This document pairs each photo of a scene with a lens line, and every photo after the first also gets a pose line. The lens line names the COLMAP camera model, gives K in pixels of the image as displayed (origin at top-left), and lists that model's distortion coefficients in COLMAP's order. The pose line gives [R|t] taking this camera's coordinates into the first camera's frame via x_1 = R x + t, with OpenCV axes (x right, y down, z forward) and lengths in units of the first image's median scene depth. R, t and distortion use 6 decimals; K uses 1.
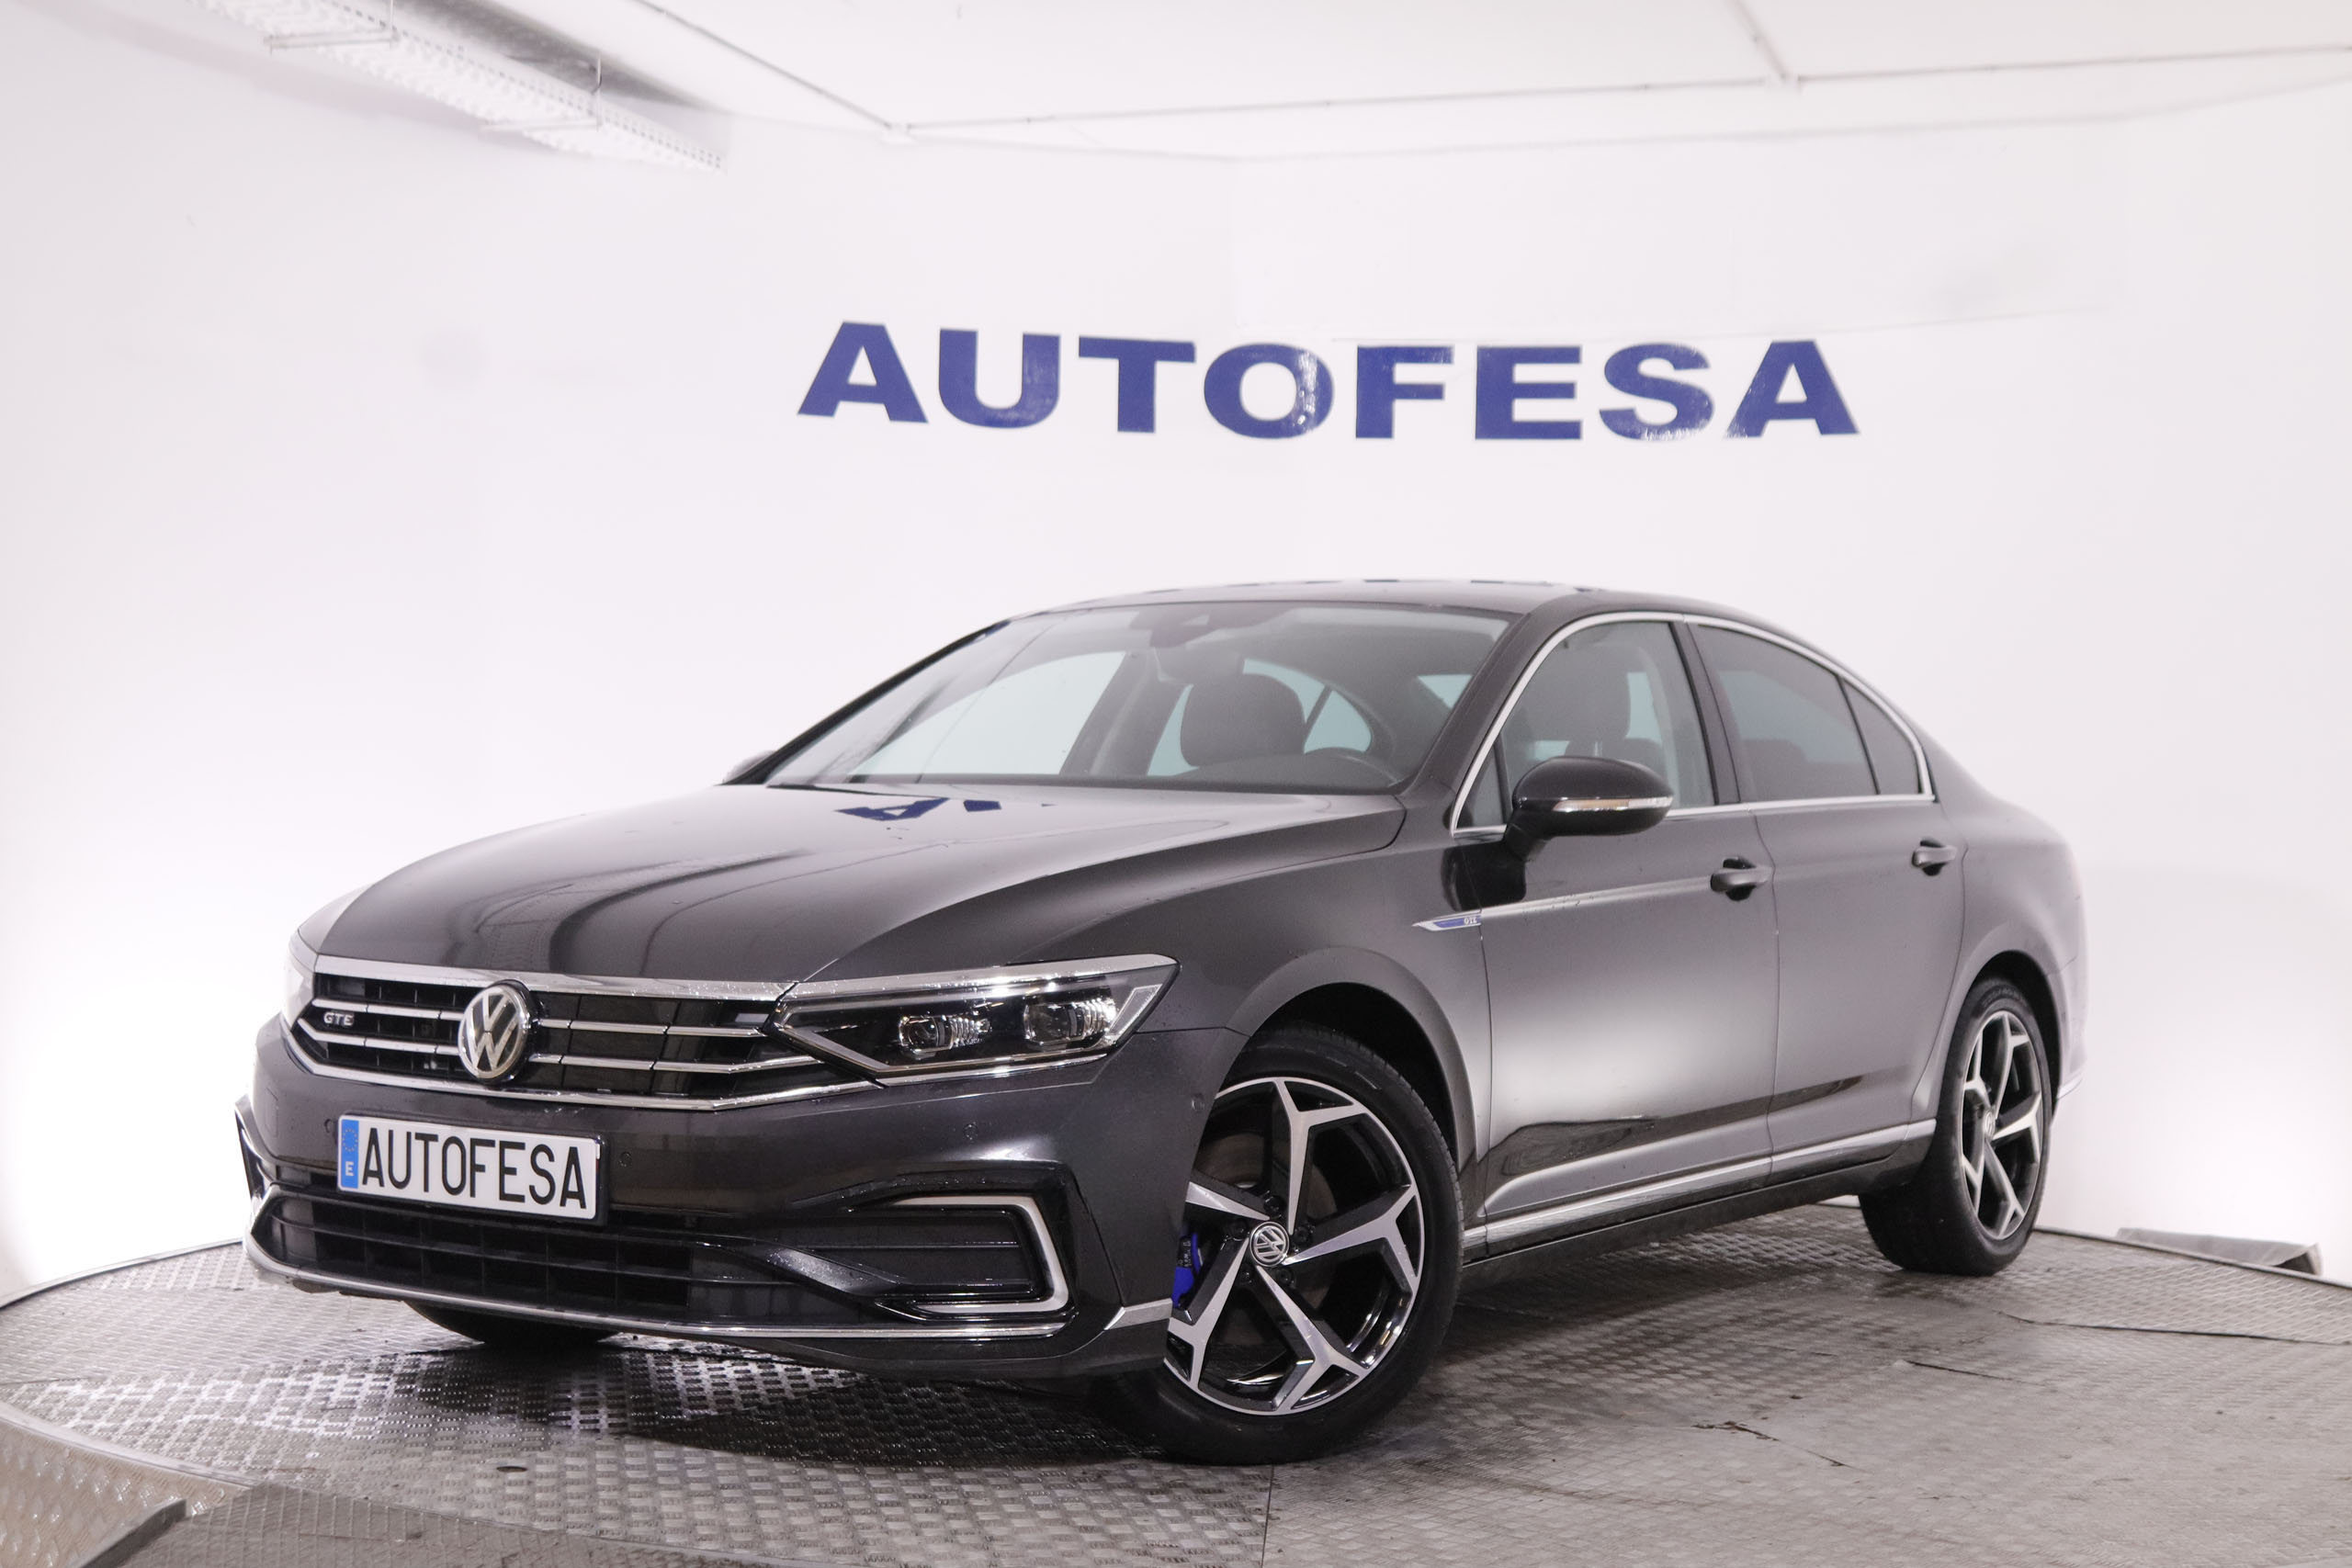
lens RADIAL K [[3440.8, 0, 1173.7], [0, 3440.8, 726.2], [0, 0, 1]] dist [-0.027249, 0.128557]
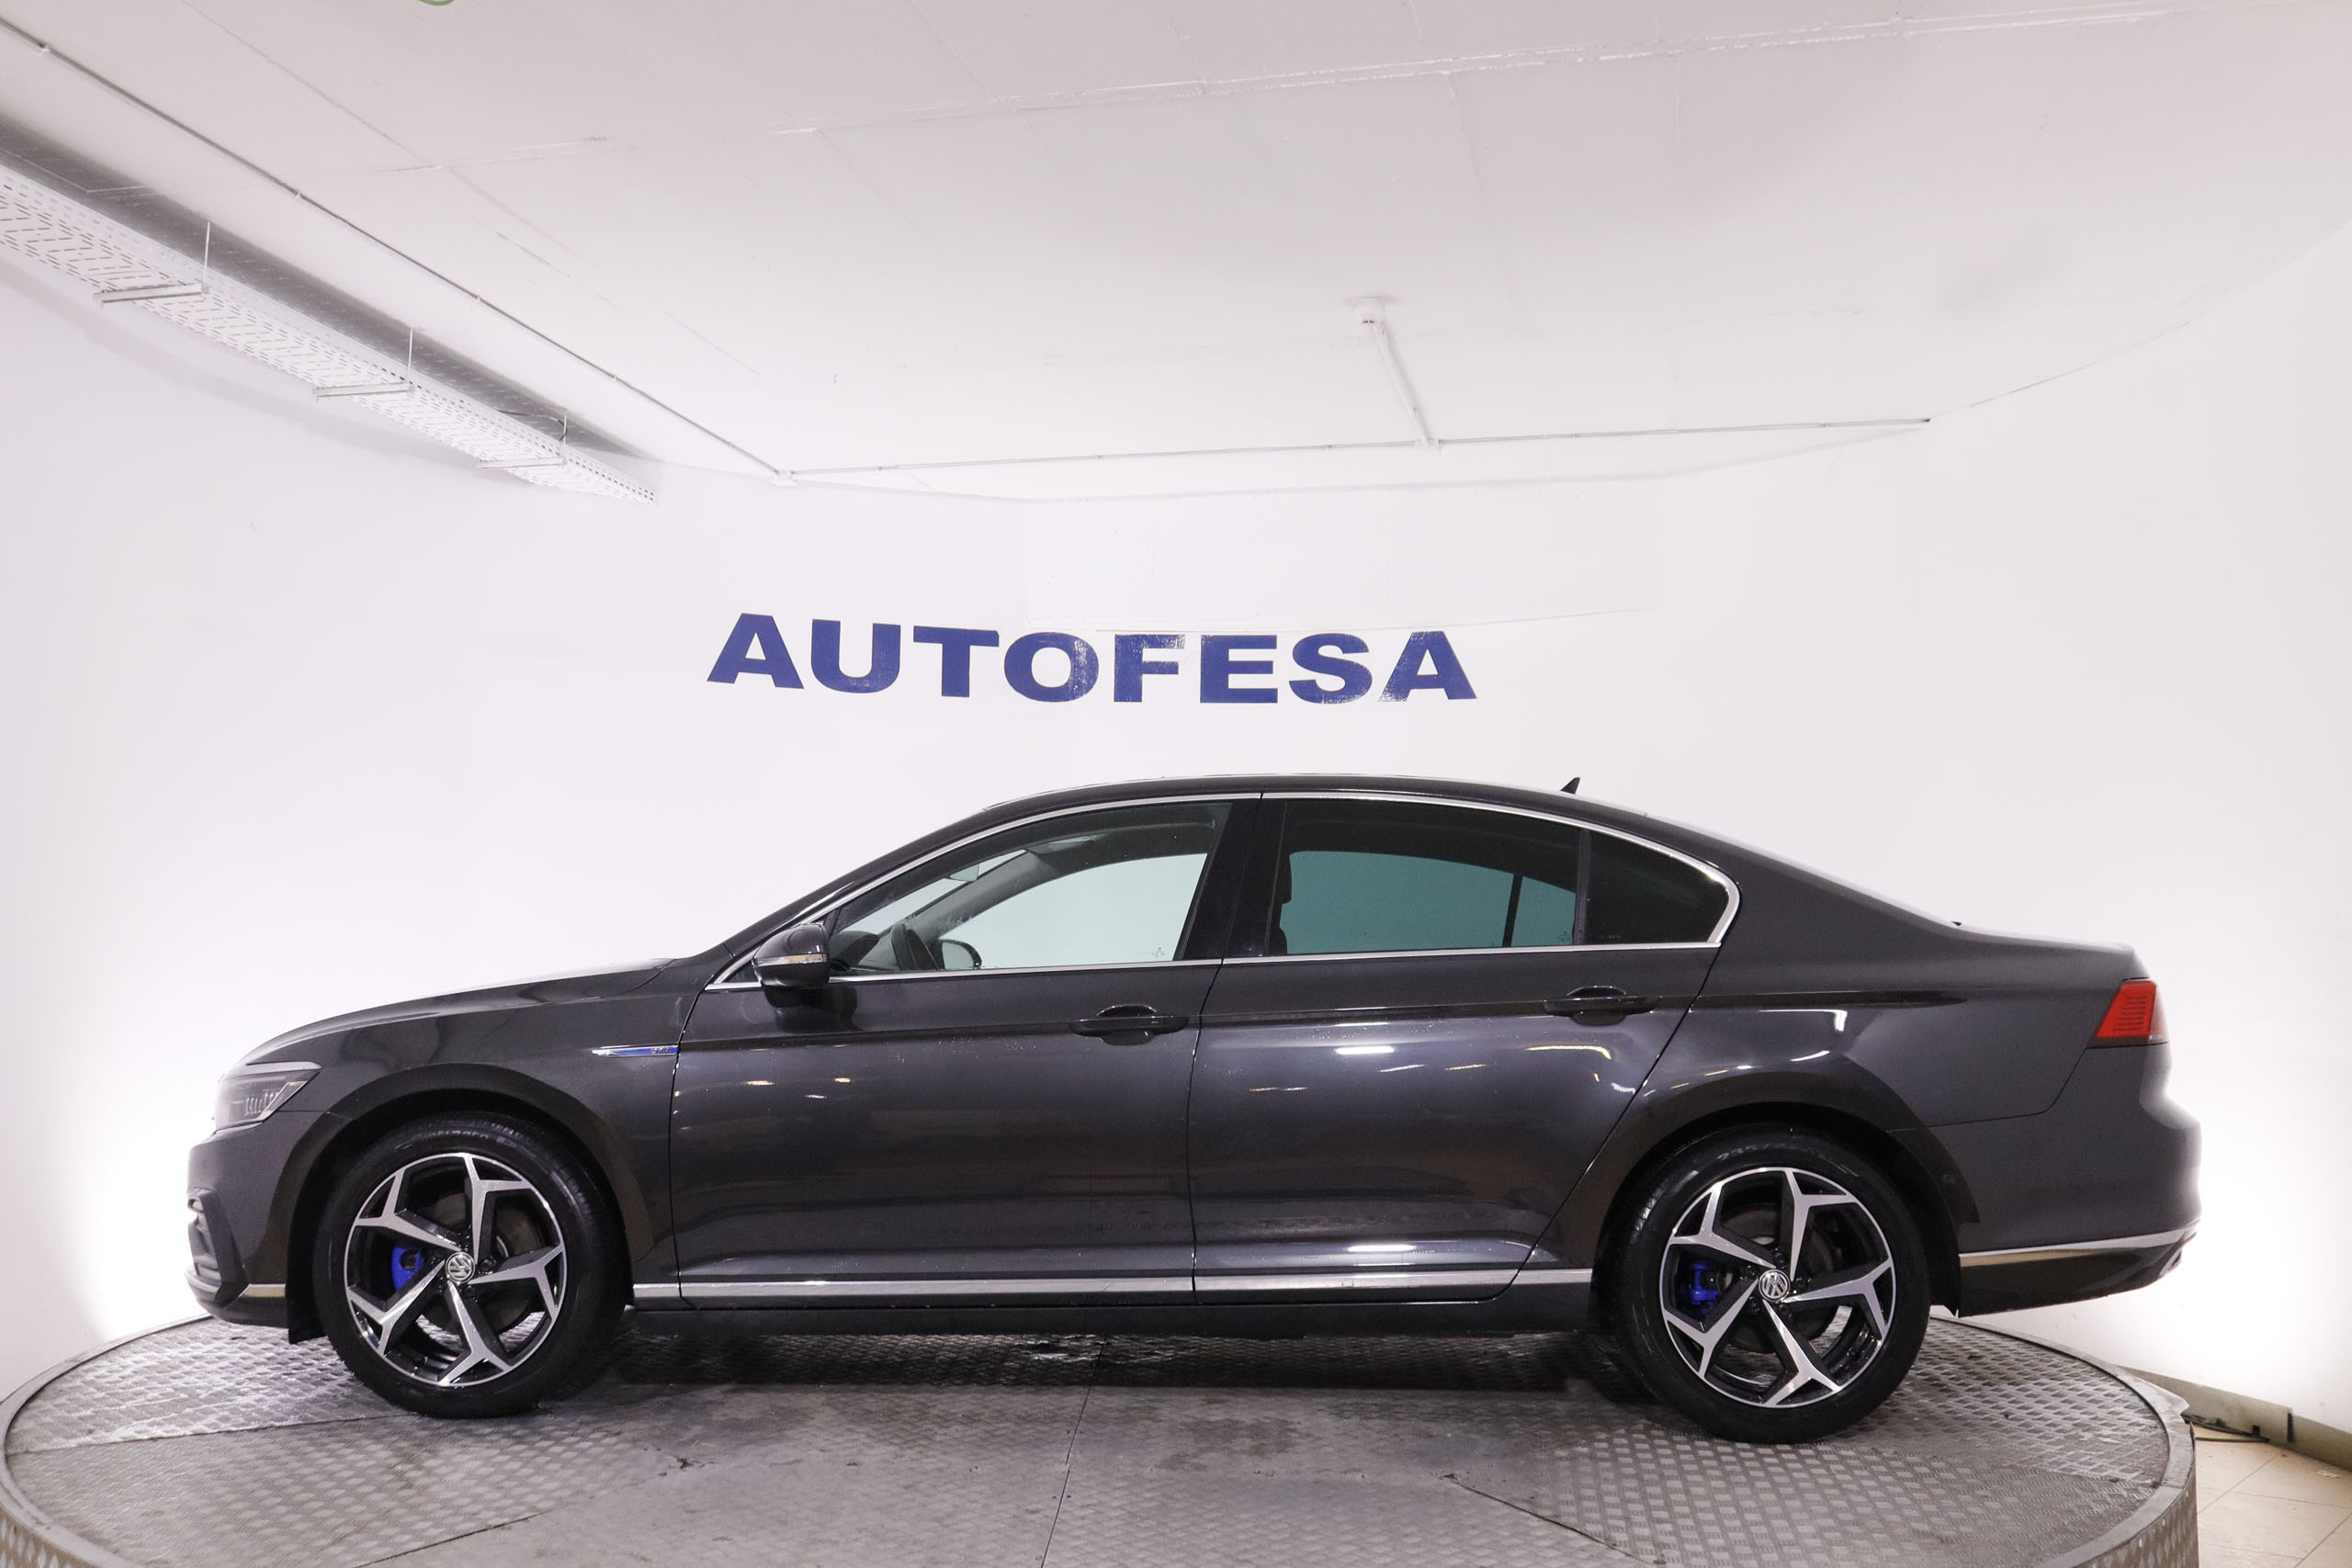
lens RADIAL K [[2207.8, 0, 1154.6], [0, 2207.8, 714.4], [0, 0, 1]] dist [-0.127088, 0.125281]
pose [[0.995160, 0.003642, 0.098203, -0.018820], [0.005354, 0.995820, -0.091185, 0.002497], [-0.098125, 0.091269, 0.990980, 0.124205]]
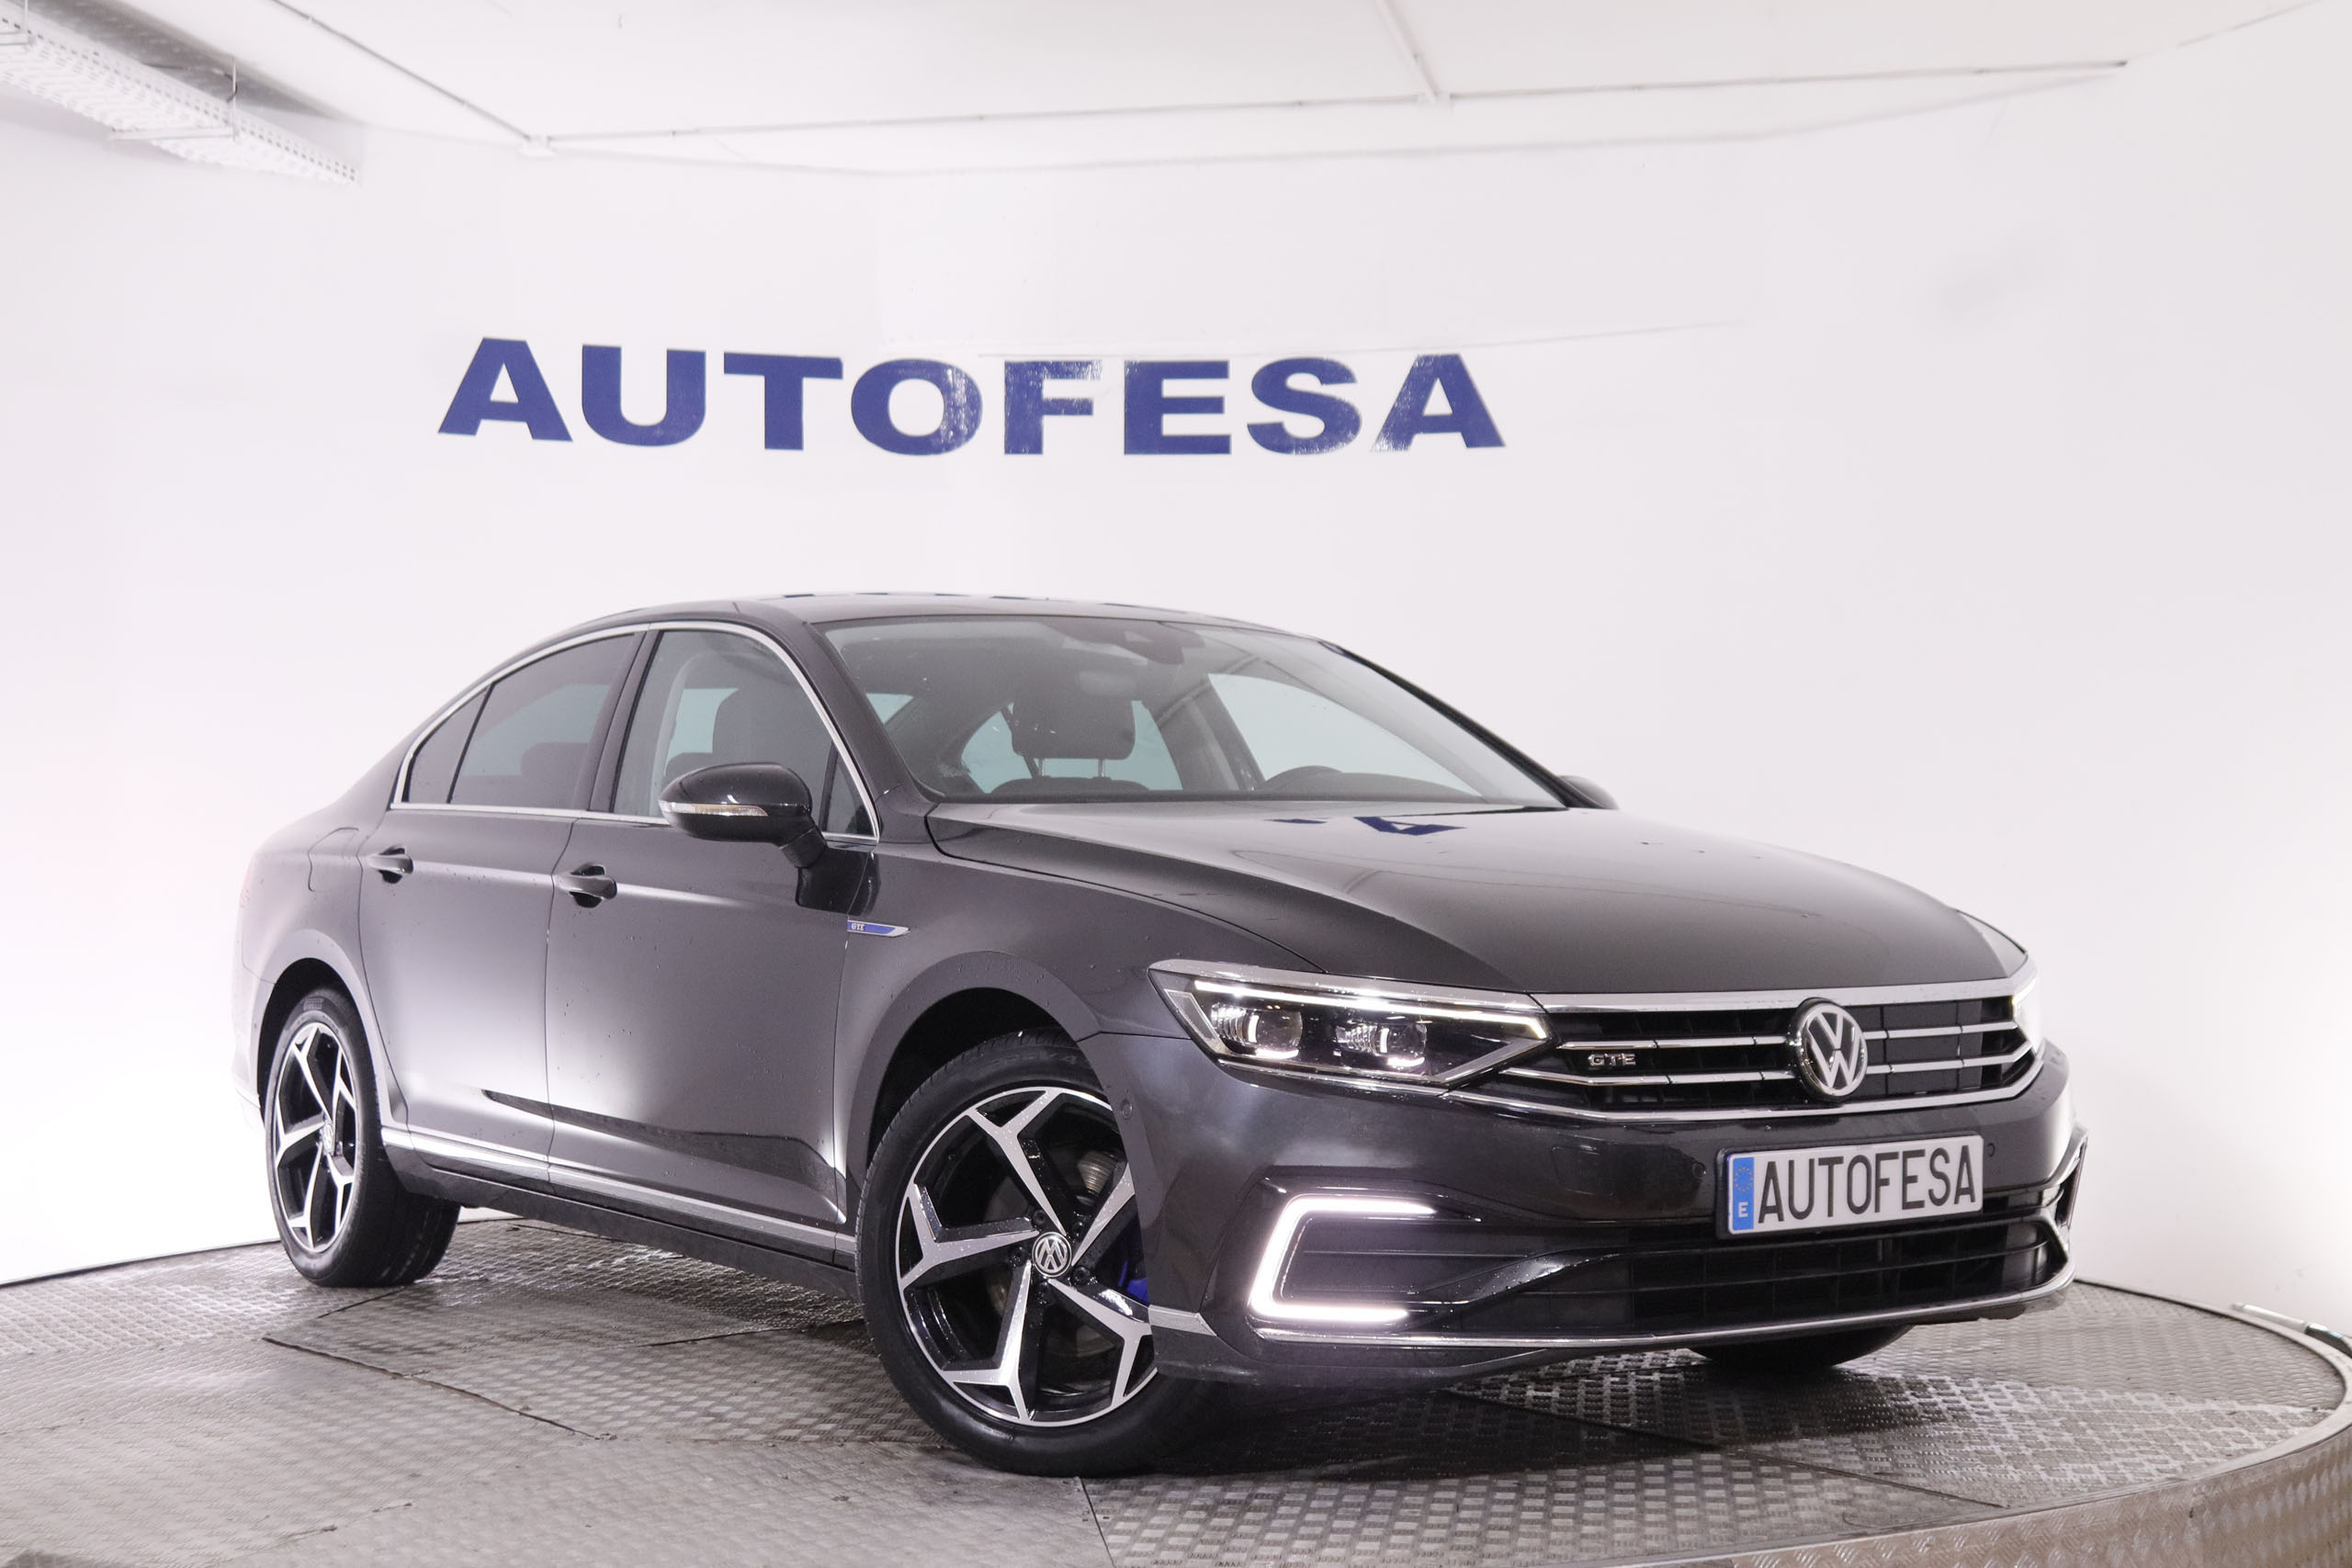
lens RADIAL K [[3440.8, 0, 1173.7], [0, 3440.8, 726.2], [0, 0, 1]] dist [-0.027249, 0.128557]
pose [[0.990576, -0.016732, 0.135935, -0.036650], [0.017514, 0.999836, -0.004559, 0.000493], [-0.135837, 0.006897, 0.990707, 0.007249]]
